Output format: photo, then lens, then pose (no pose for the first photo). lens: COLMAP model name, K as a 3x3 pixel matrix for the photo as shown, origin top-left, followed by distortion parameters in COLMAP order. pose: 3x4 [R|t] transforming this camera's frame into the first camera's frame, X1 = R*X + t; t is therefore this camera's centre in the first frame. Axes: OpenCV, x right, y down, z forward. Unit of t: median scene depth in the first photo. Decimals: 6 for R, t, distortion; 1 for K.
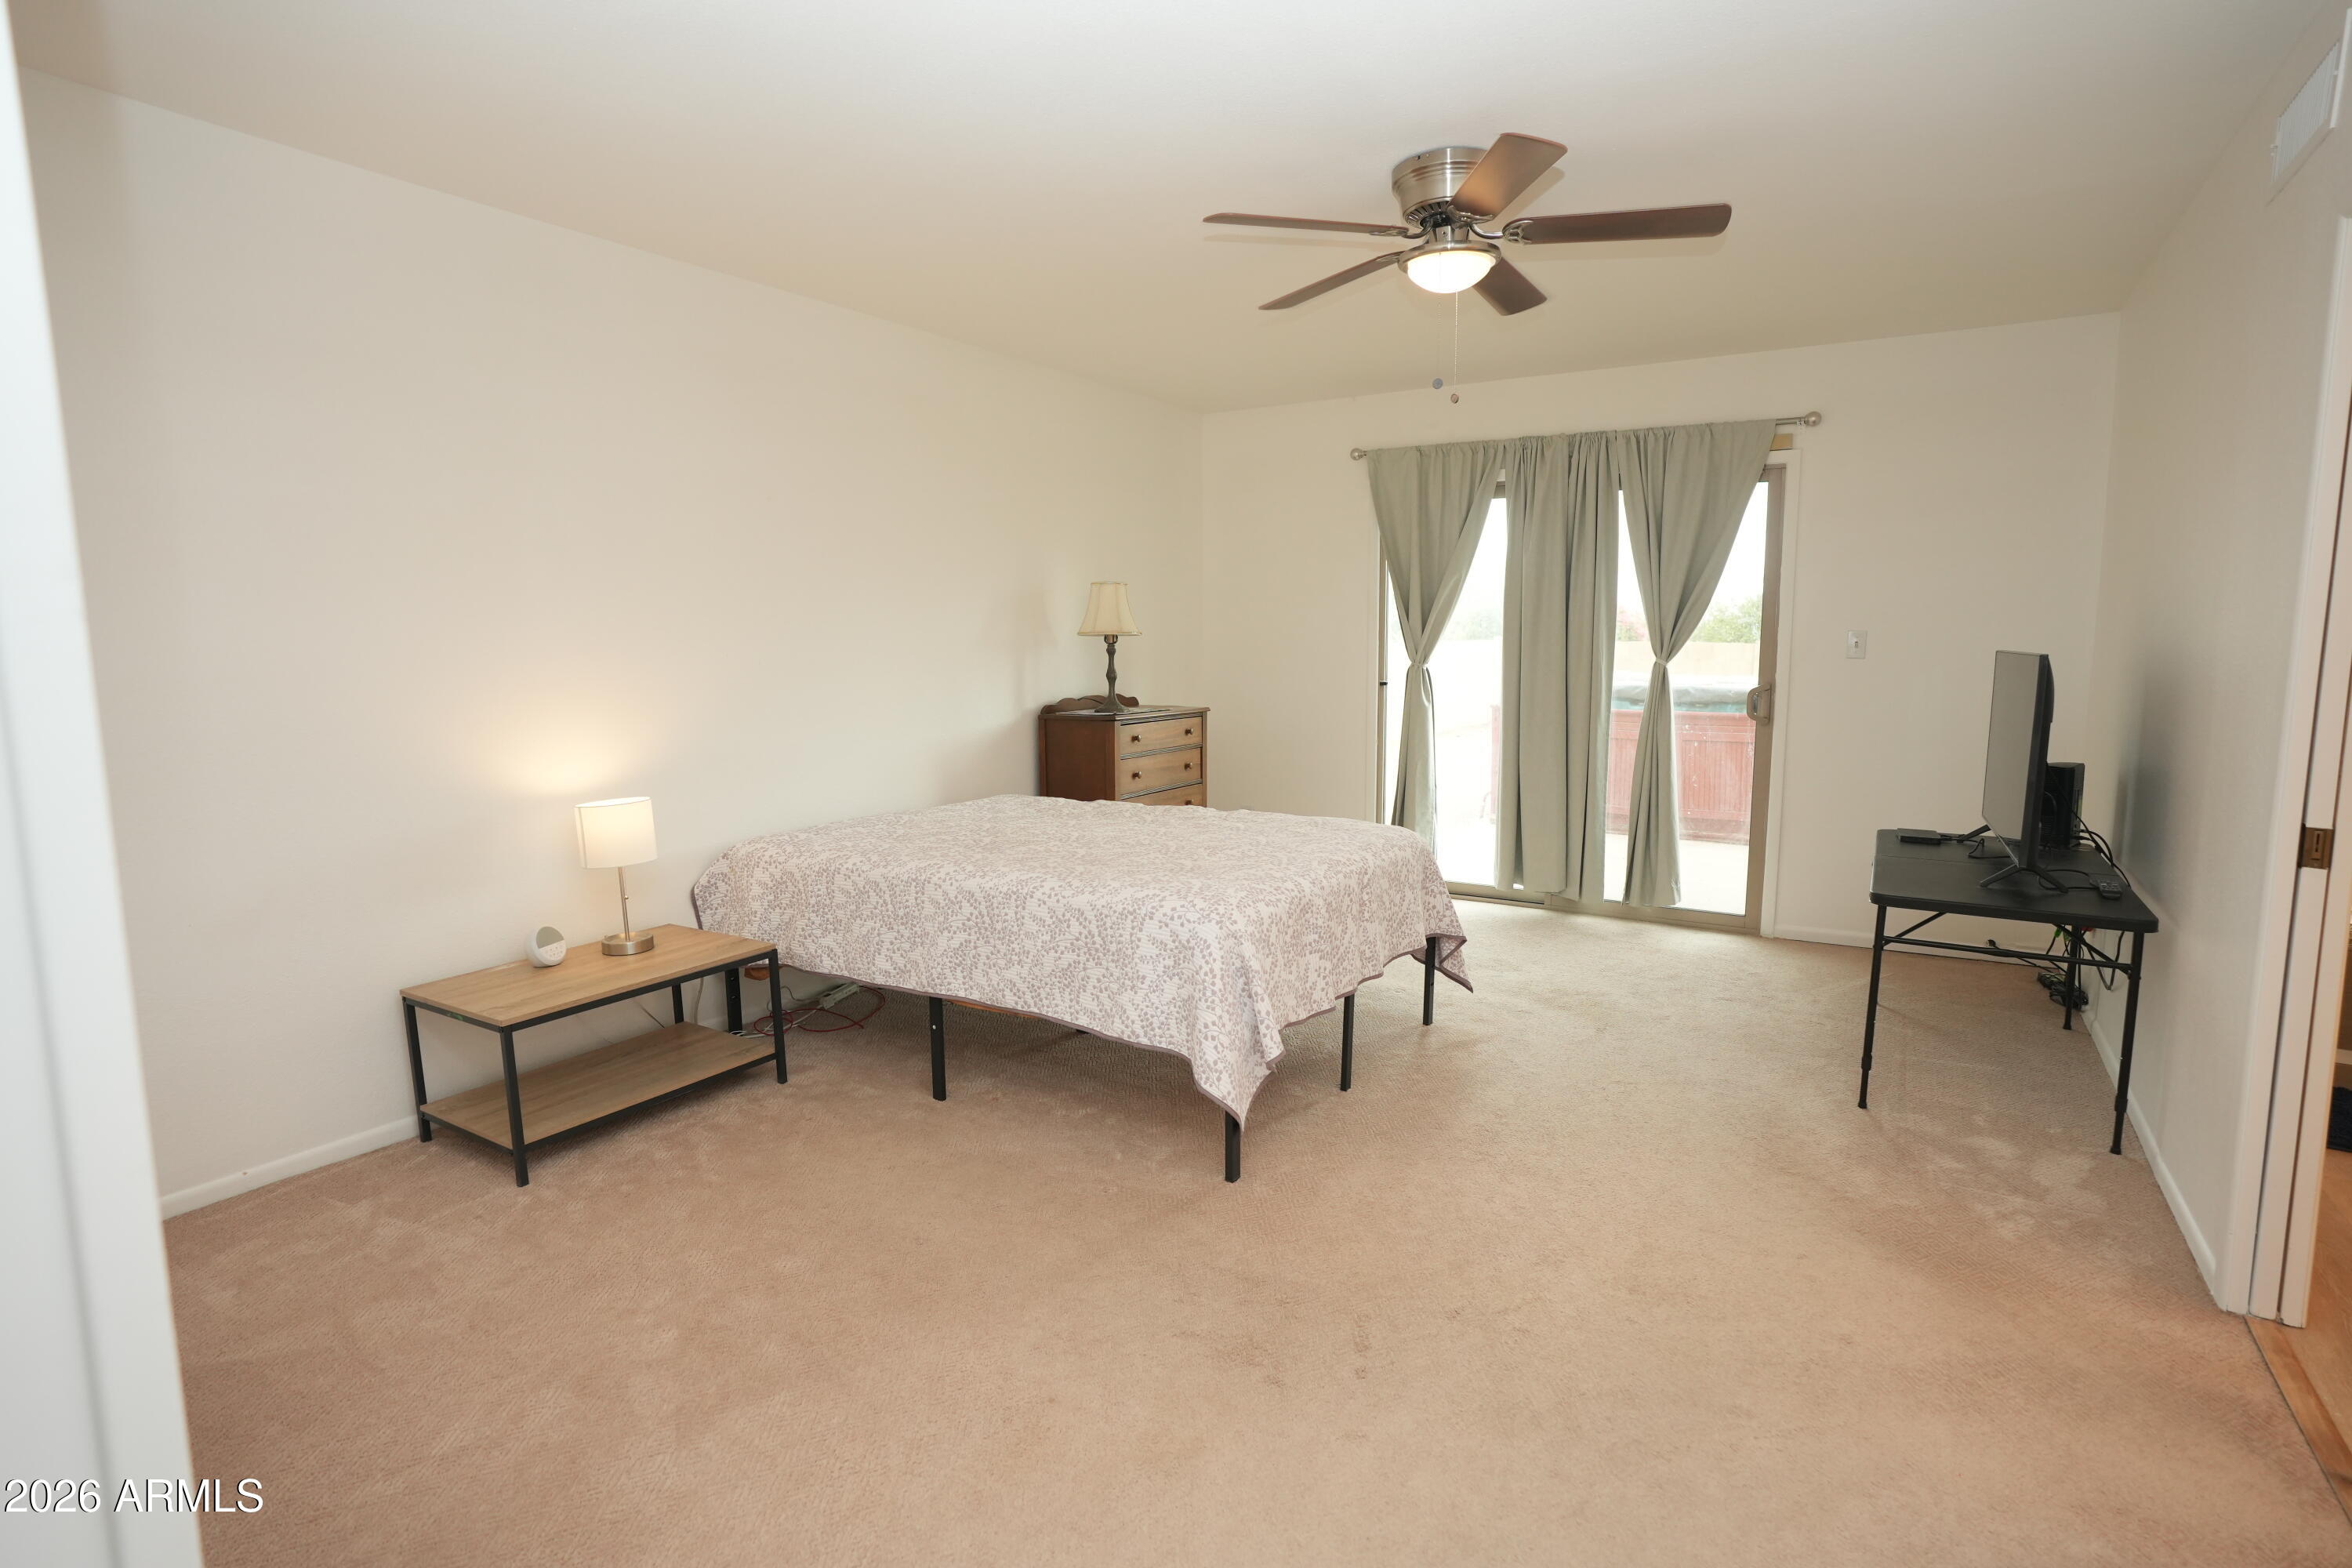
lens RADIAL K [[1167.2, 0, 1174.9], [0, 1167.2, 776.9], [0, 0, 1]] dist [-0.056276, 0.024086]
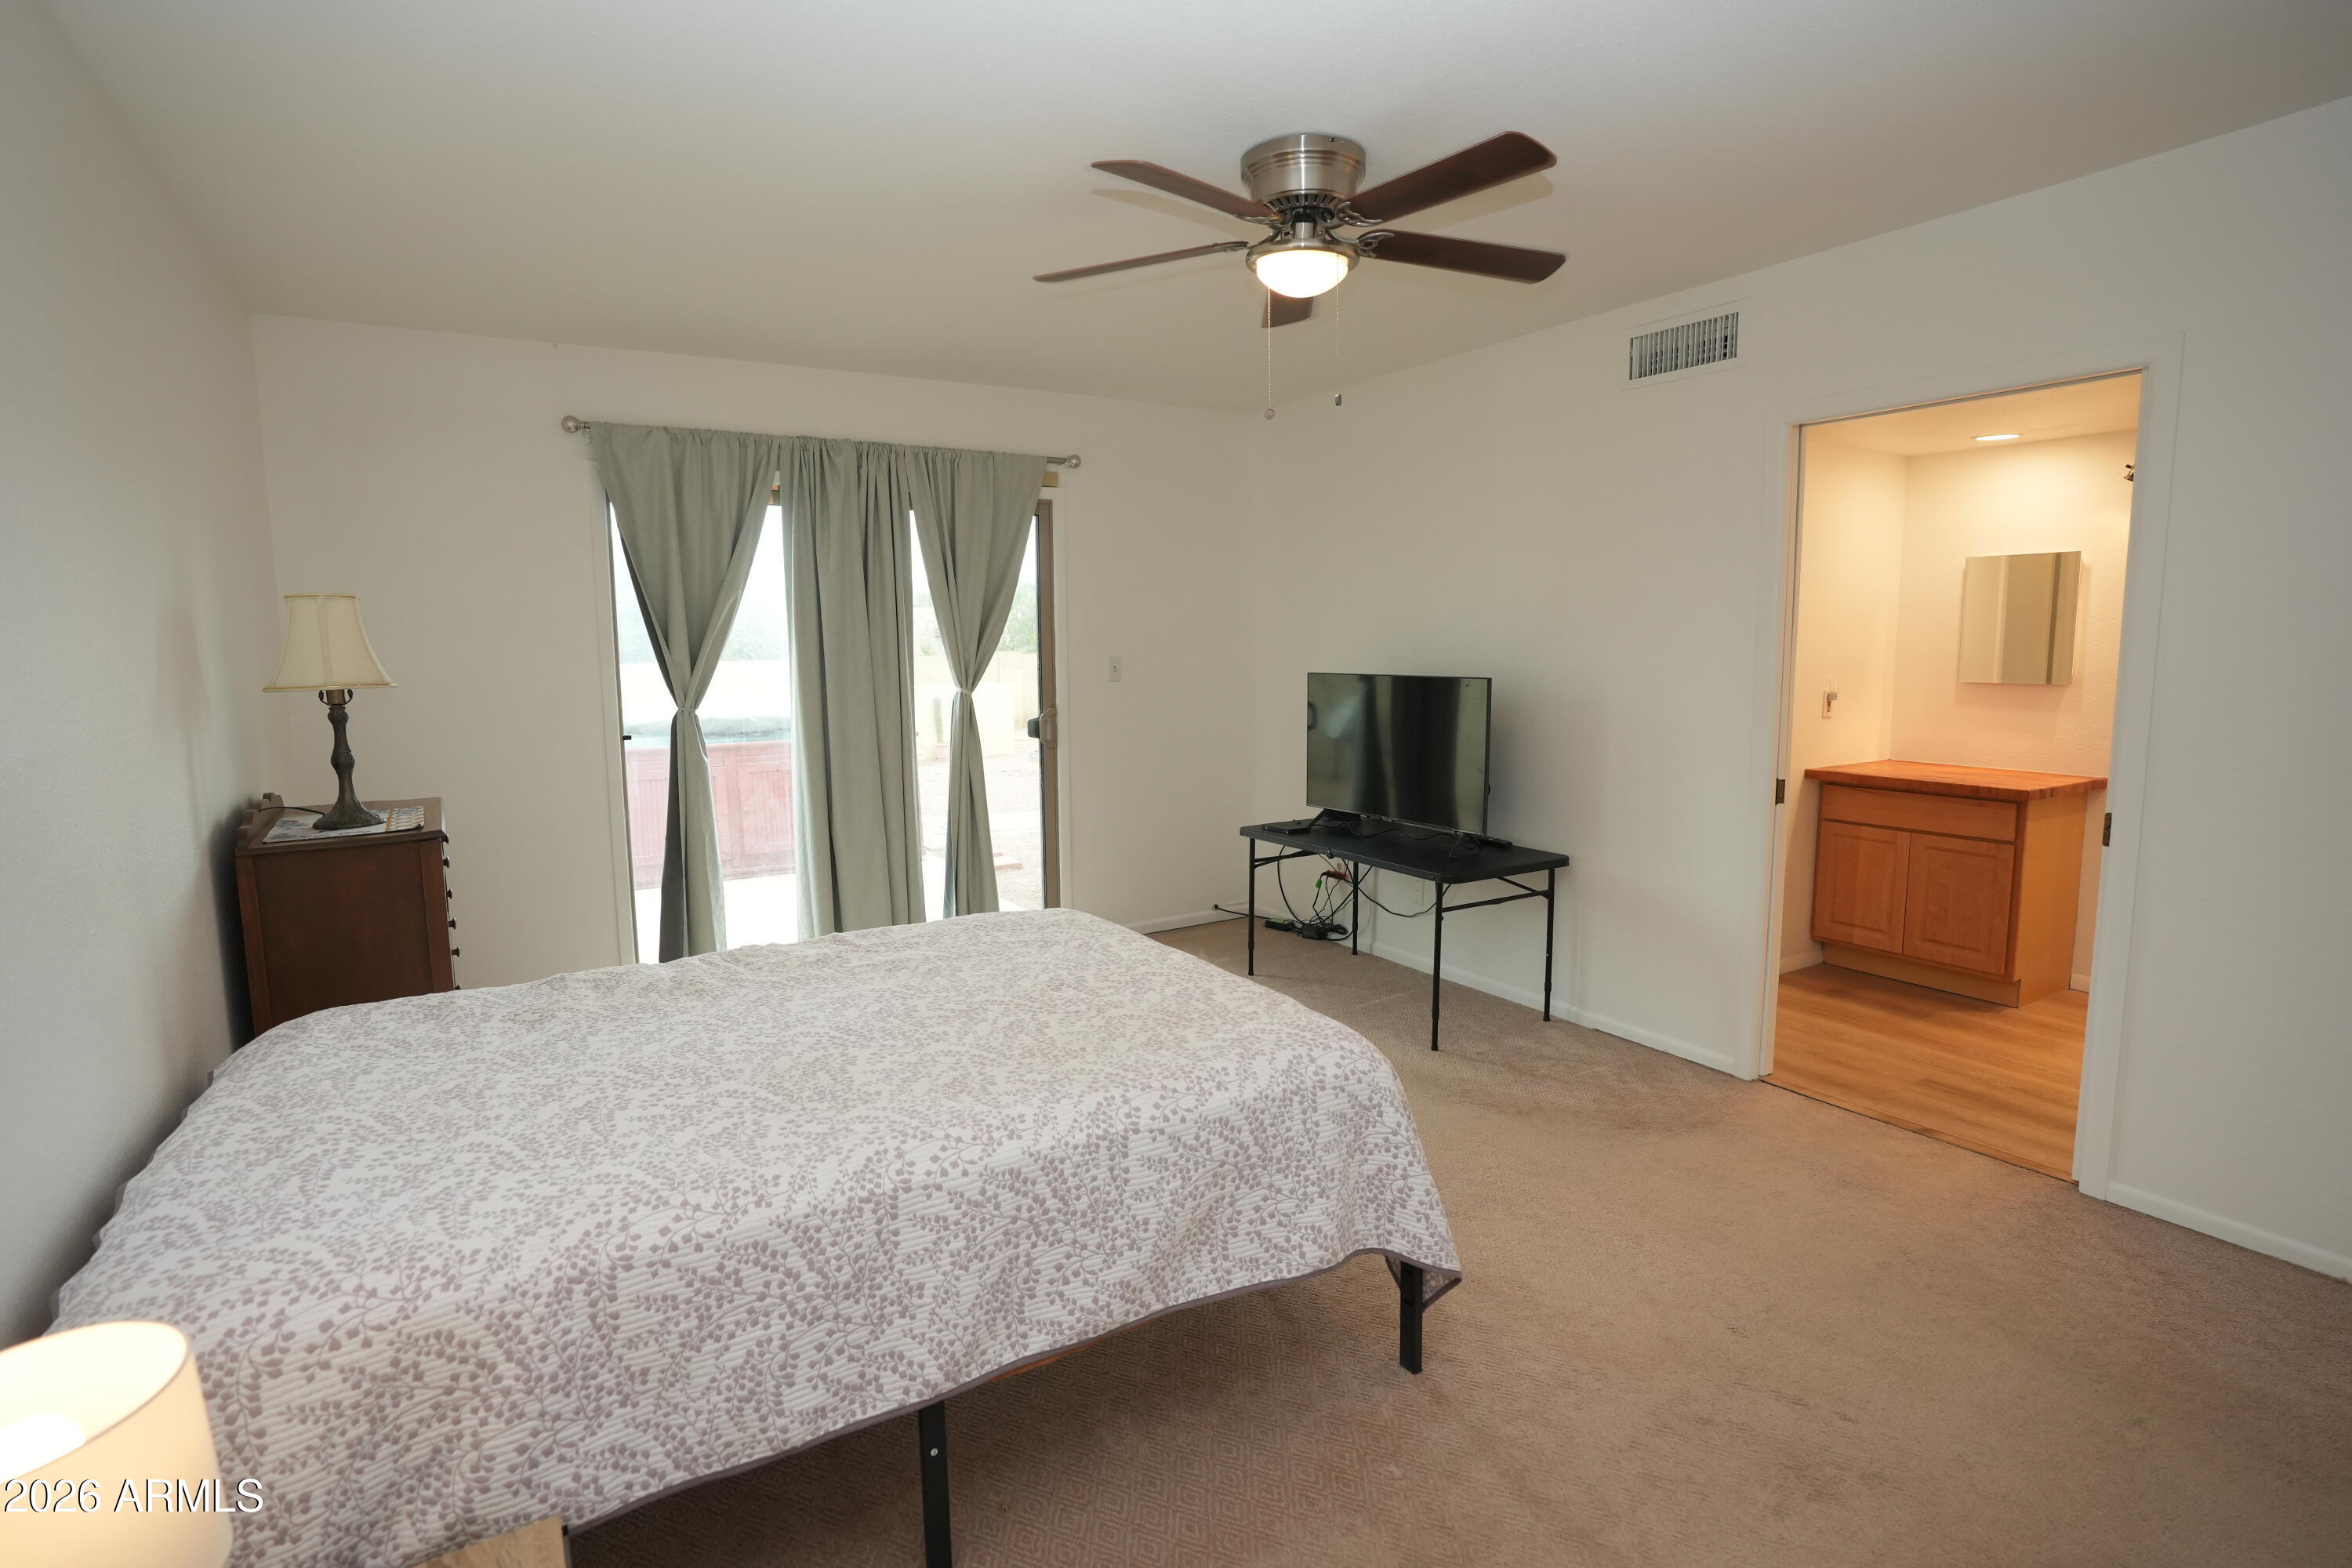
lens RADIAL K [[1167.2, 0, 1188.8], [0, 1167.2, 775.0], [0, 0, 1]] dist [-0.056276, 0.024086]
pose [[0.449829, -0.103674, 0.887077, -0.385542], [0.117936, 0.991437, 0.056067, -0.068326], [-0.885294, 0.079398, 0.458204, 0.421678]]
